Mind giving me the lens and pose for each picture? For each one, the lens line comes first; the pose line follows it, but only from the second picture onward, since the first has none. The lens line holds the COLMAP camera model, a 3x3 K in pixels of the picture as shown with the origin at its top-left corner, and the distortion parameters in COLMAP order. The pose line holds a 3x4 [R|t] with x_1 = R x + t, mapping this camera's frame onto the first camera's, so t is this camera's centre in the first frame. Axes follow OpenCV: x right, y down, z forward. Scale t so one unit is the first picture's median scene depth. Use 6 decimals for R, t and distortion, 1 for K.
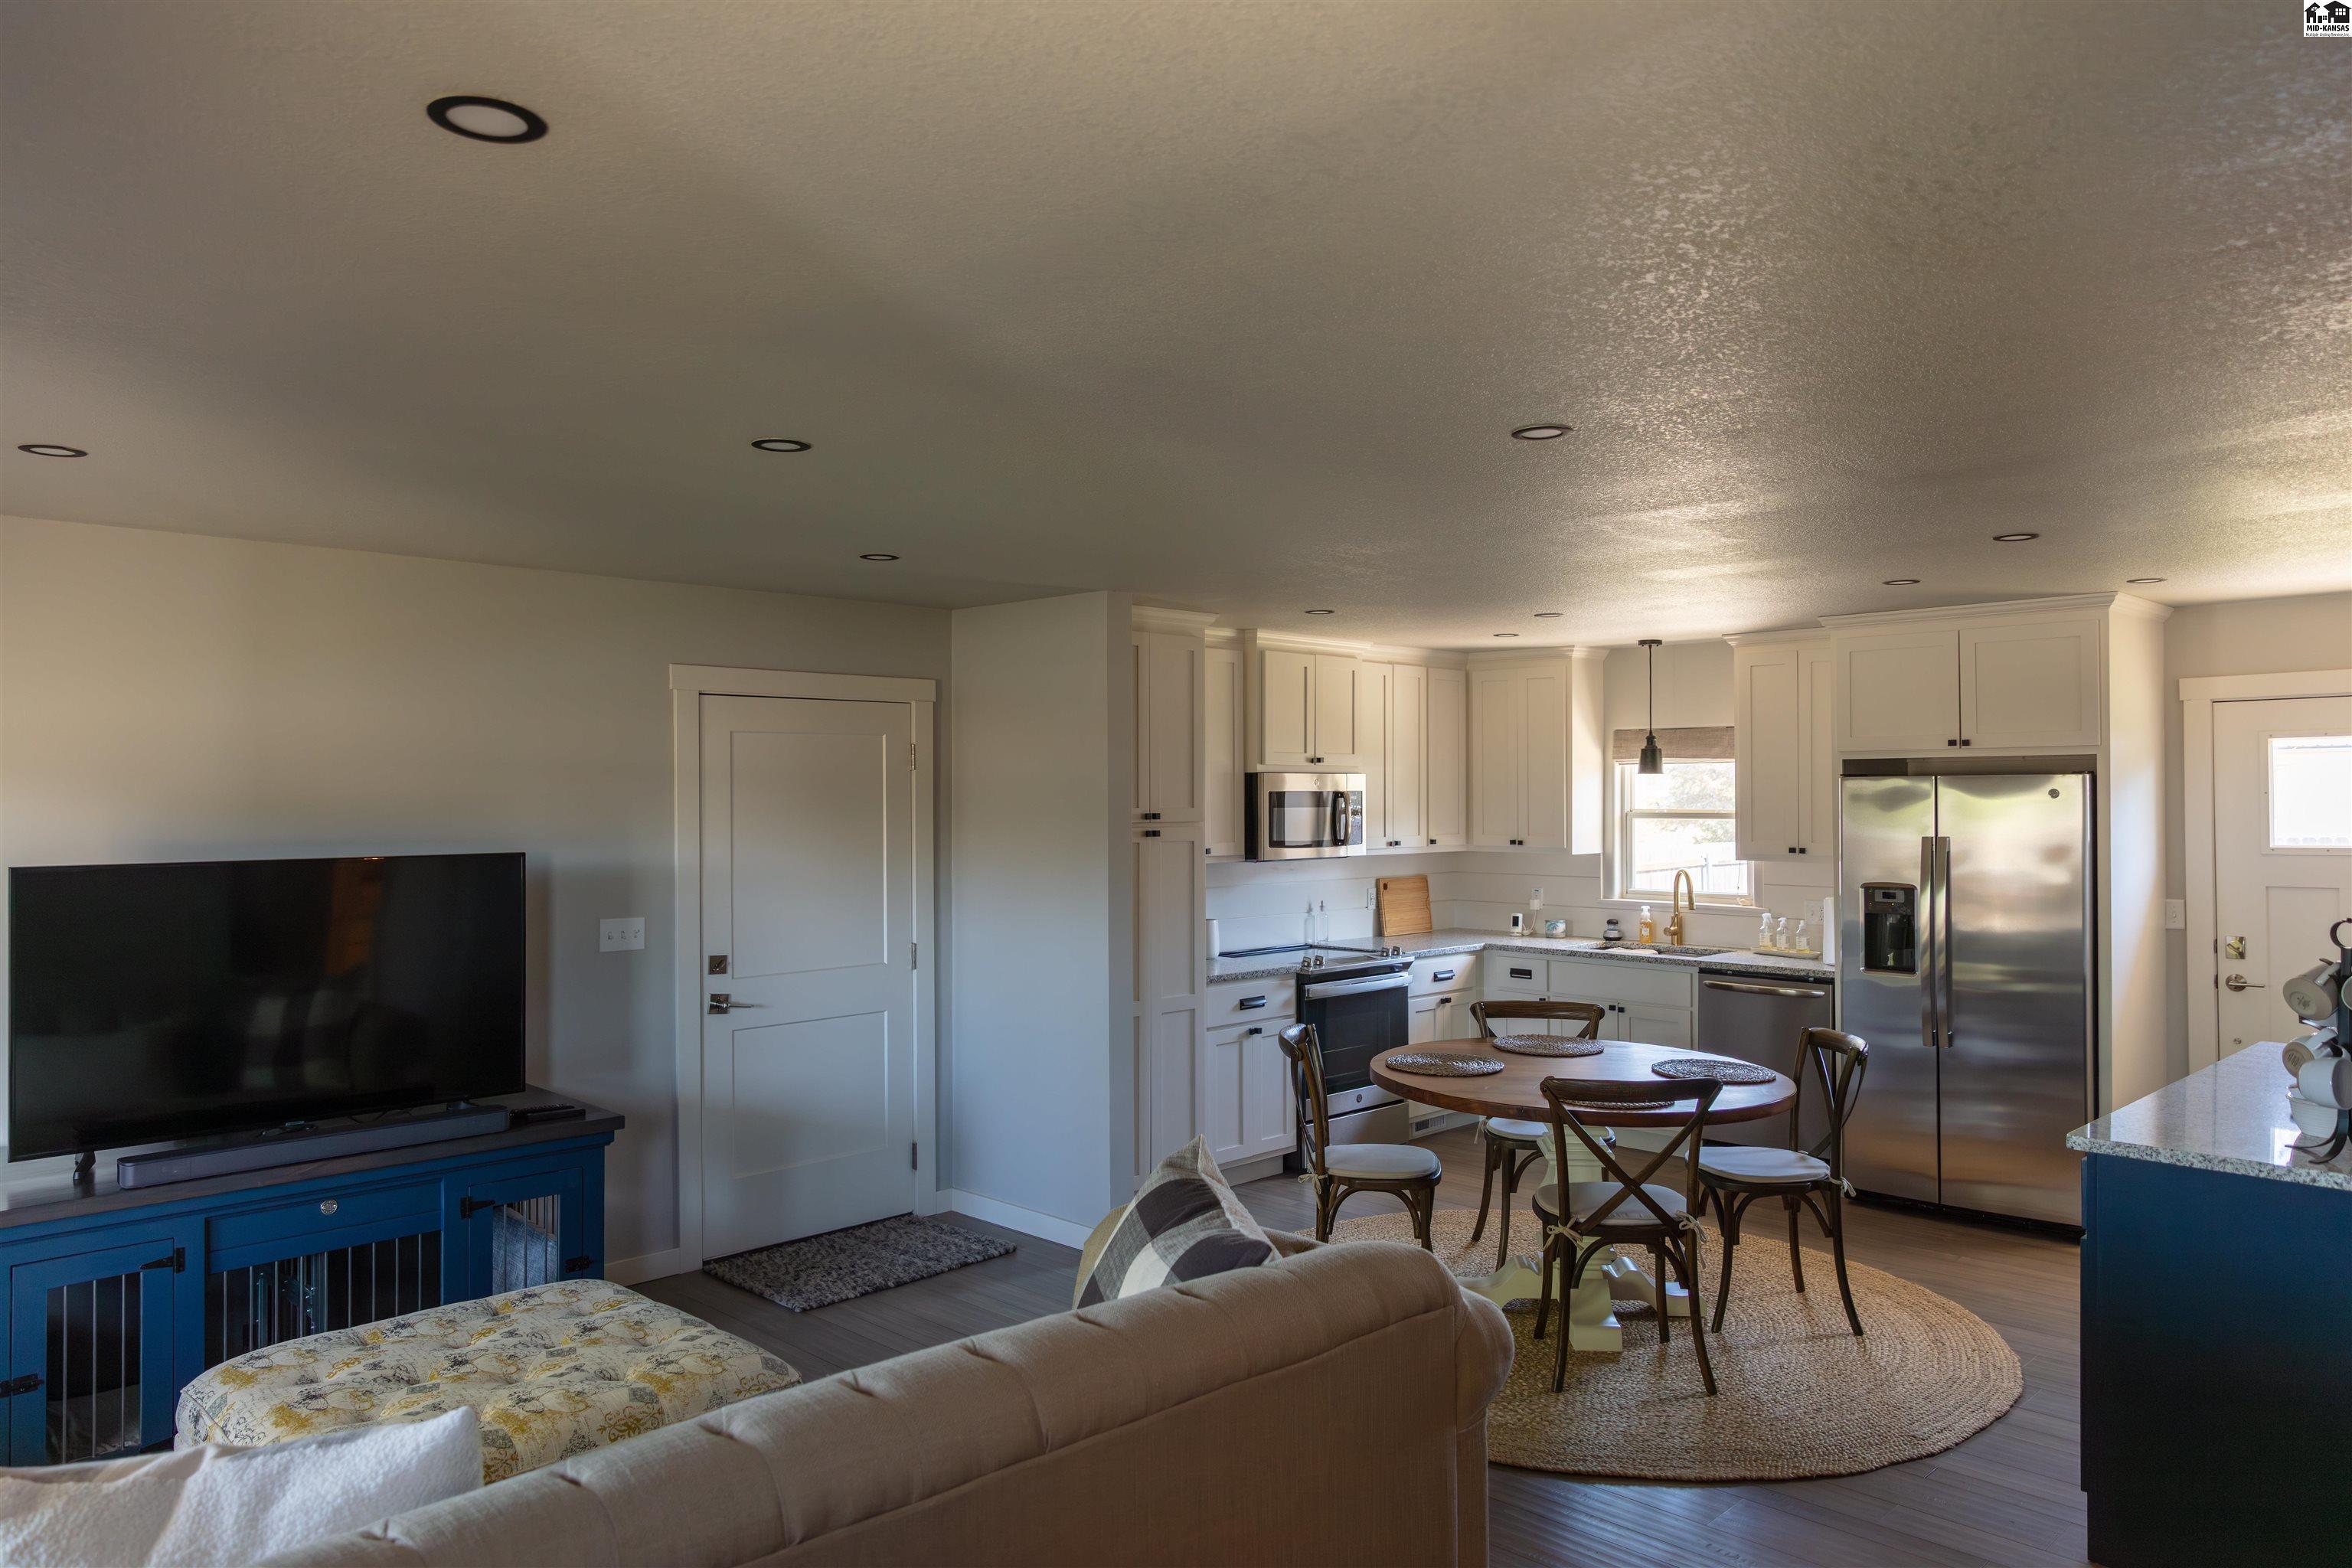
lens RADIAL K [[1564.5, 0, 1165.4], [0, 1564.5, 786.1], [0, 0, 1]] dist [0.007597, -0.002761]
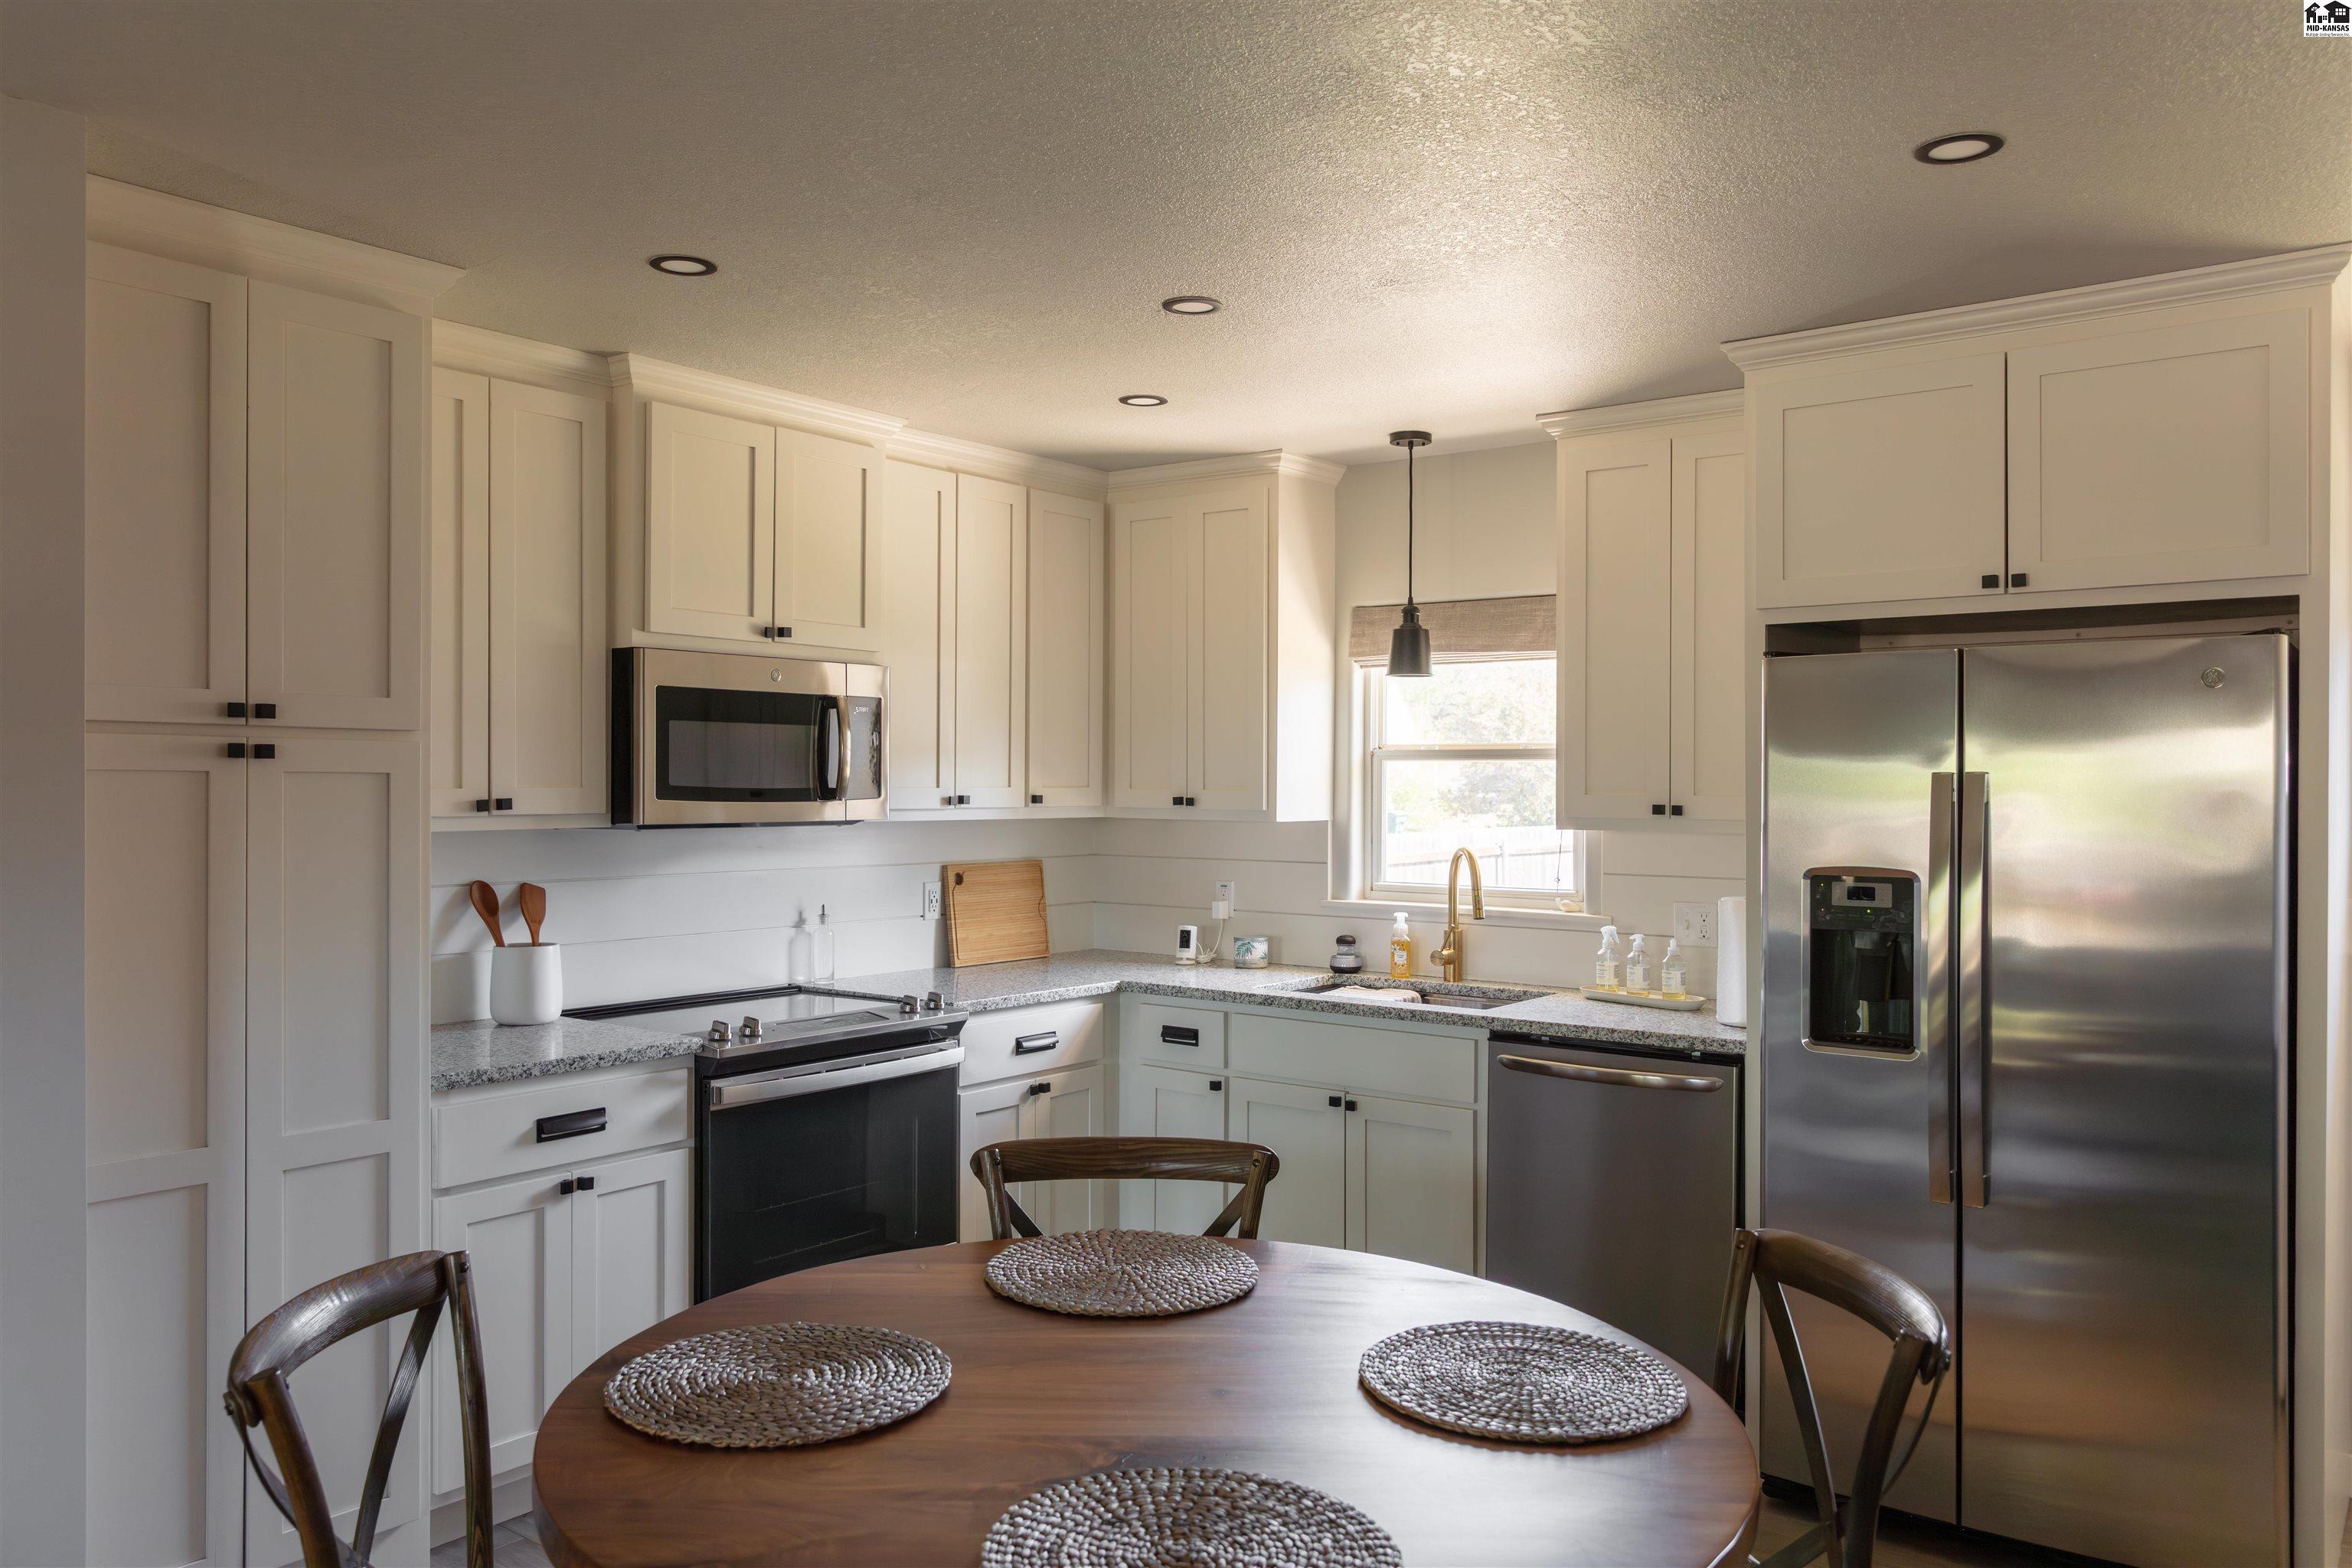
lens RADIAL K [[1703.9, 0, 1167.4], [0, 1703.9, 787.8], [0, 0, 1]] dist [-0.002268, -0.001120]
pose [[0.990349, 0.006682, 0.138434, 0.140676], [-0.007750, 0.999944, 0.007176, 0.028344], [-0.138378, -0.008180, 0.990346, 0.411049]]
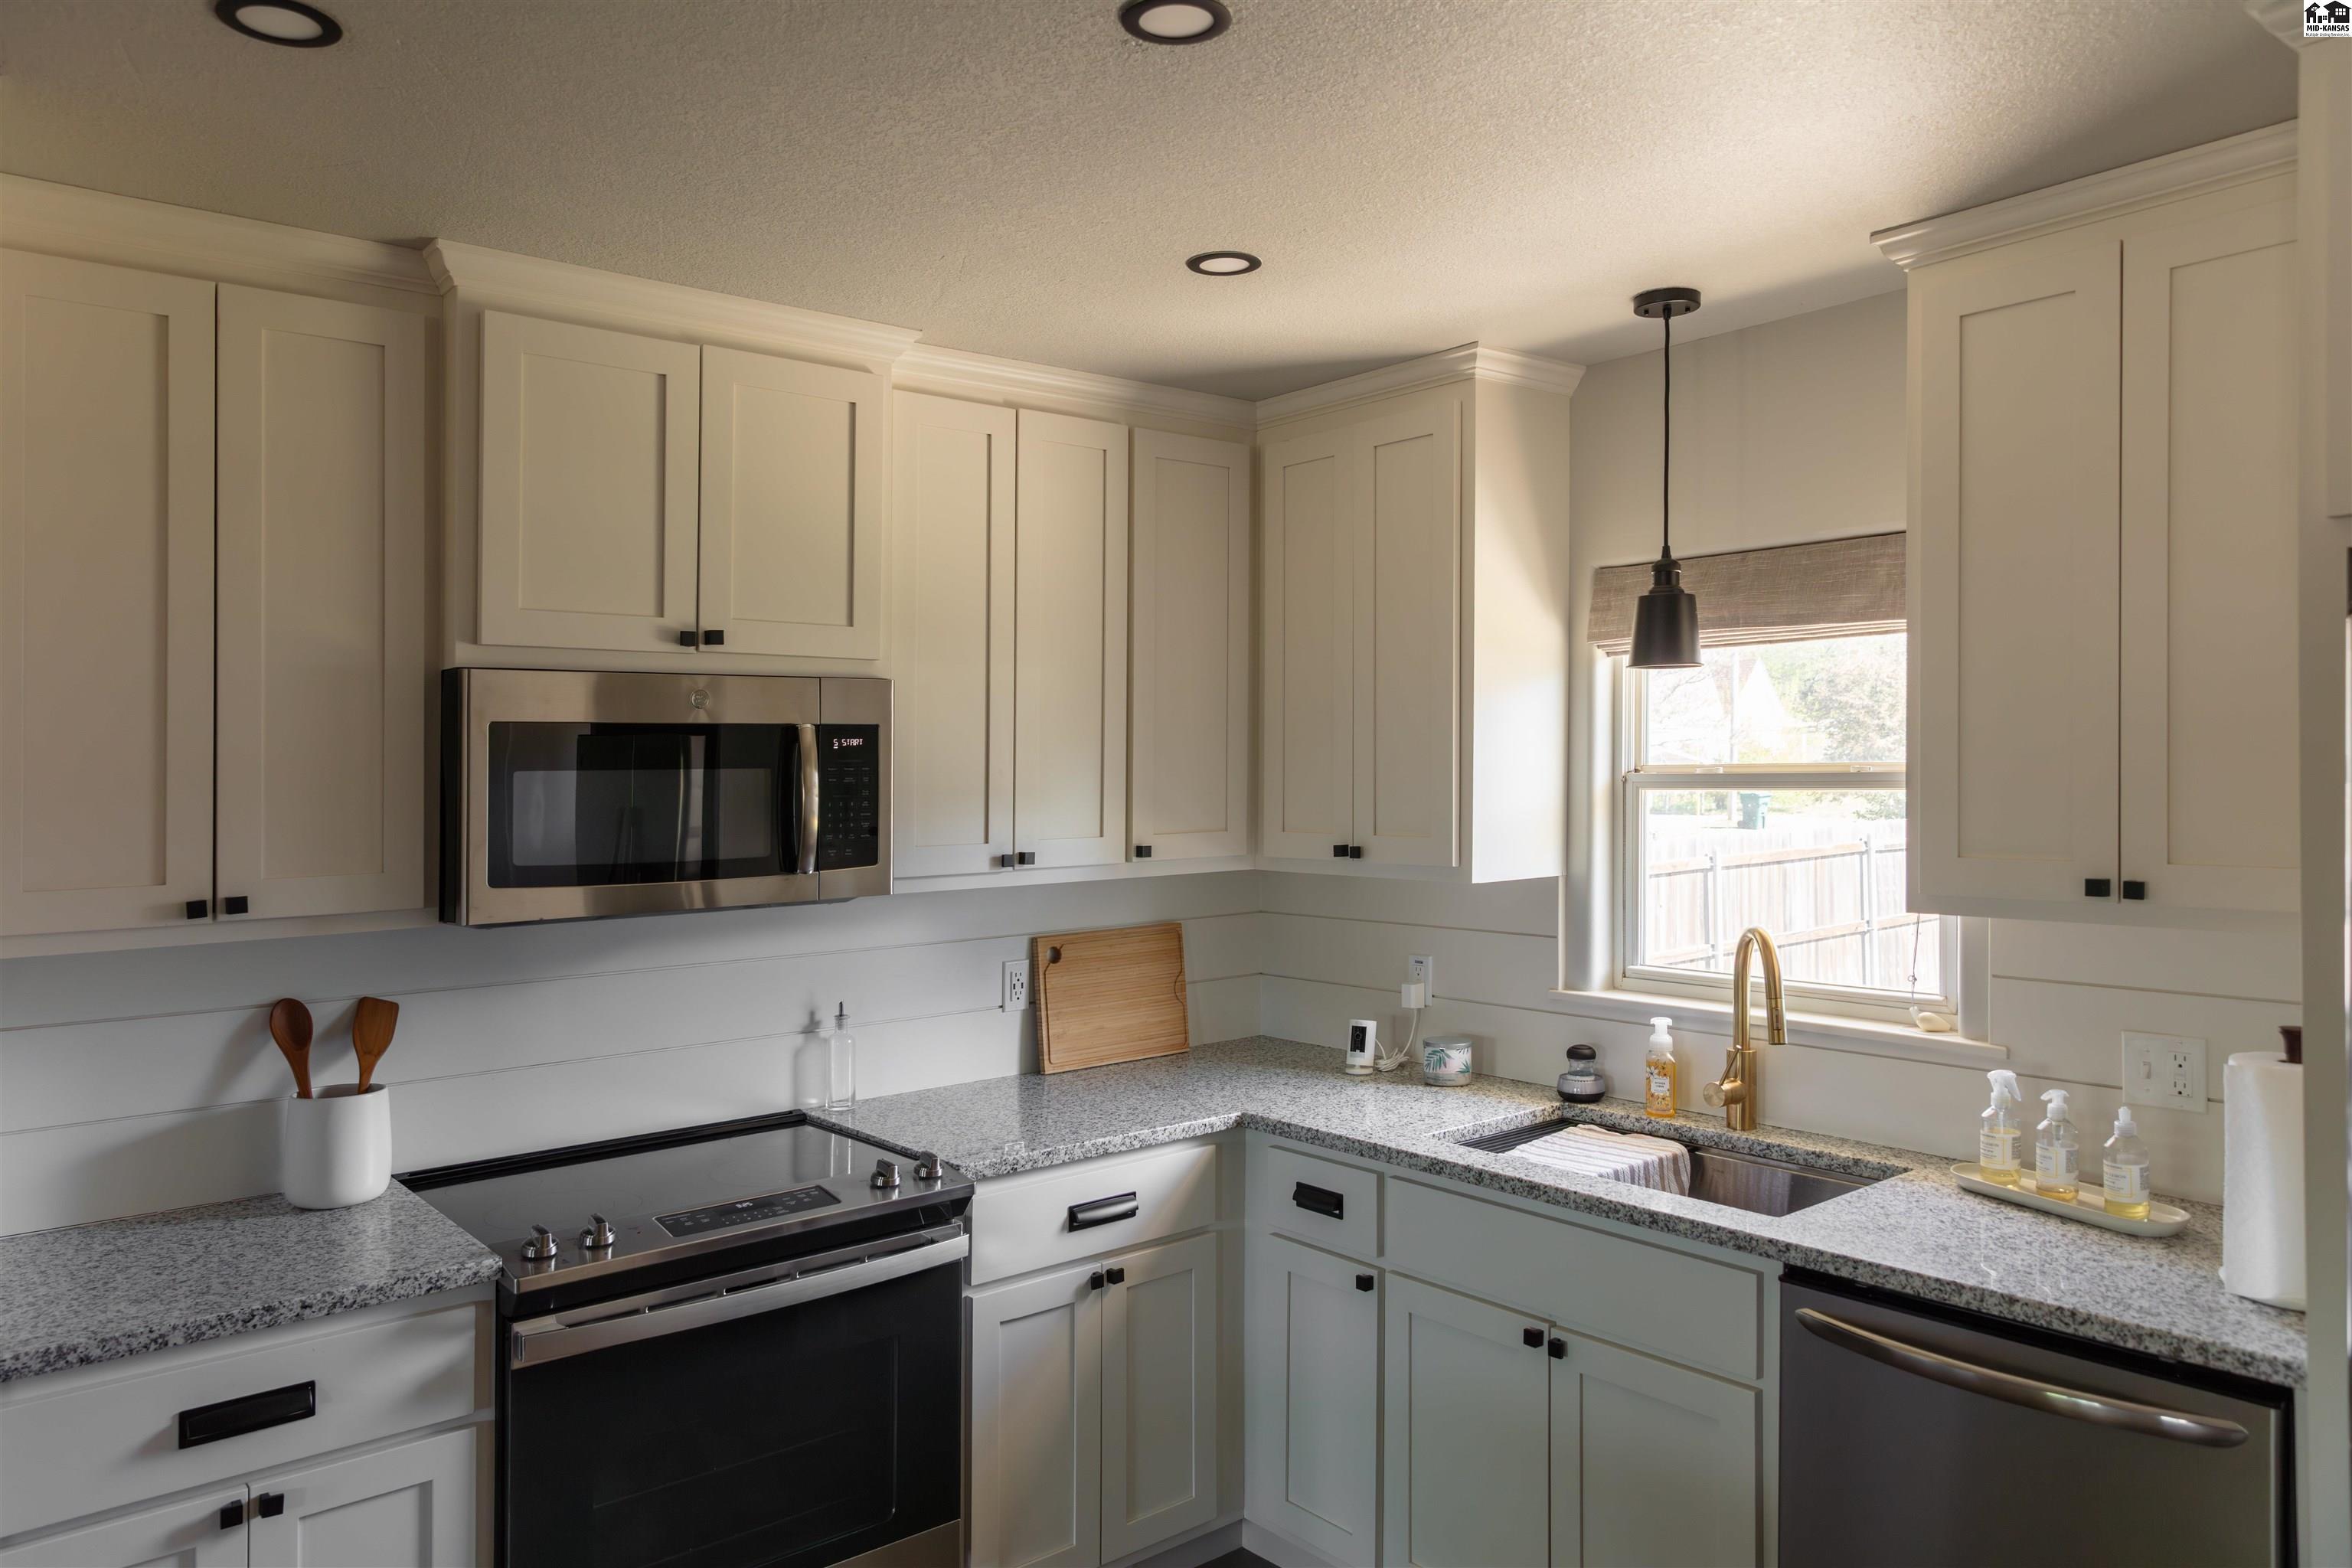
lens RADIAL K [[1566.3, 0, 1163.7], [0, 1566.3, 820.4], [0, 0, 1]] dist [0.009717, 0.001742]
pose [[0.995393, -0.009262, -0.095436, 0.229383], [0.012987, 0.999175, 0.038482, 0.012189], [0.095000, -0.039544, 0.994691, 0.627446]]
